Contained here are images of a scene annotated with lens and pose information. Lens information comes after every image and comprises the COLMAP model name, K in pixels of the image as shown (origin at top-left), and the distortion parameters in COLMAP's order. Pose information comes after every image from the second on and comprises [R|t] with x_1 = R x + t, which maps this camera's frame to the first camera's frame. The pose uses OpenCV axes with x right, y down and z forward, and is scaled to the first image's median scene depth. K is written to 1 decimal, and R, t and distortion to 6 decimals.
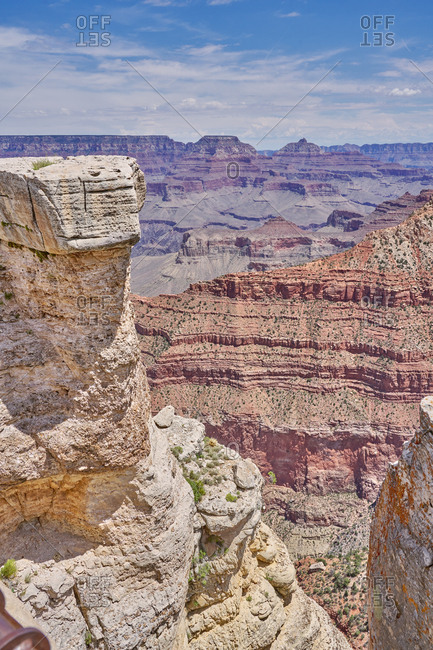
lens RADIAL K [[1068.7, 0, 216.5], [0, 1068.7, 325.0], [0, 0, 1]] dist [-0.030126, 0.162729]
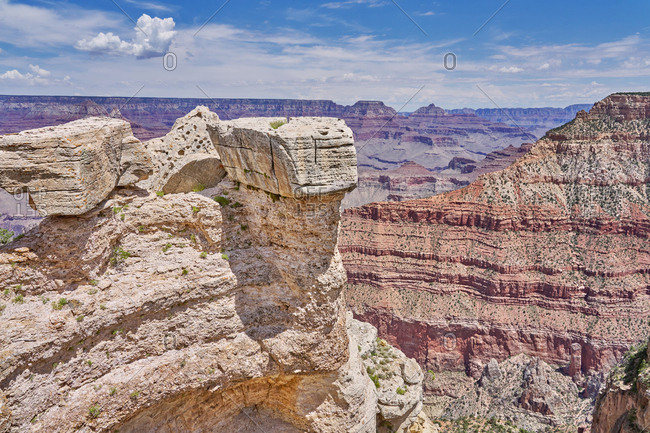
lens RADIAL K [[1068.7, 0, 325.0], [0, 1068.7, 216.5], [0, 0, 1]] dist [-0.030126, 0.162729]
pose [[0.983225, 0.031163, -0.179716, 0.191871], [-0.044079, 0.996689, -0.068324, 0.064245], [0.176992, 0.075100, 0.981343, -0.330968]]
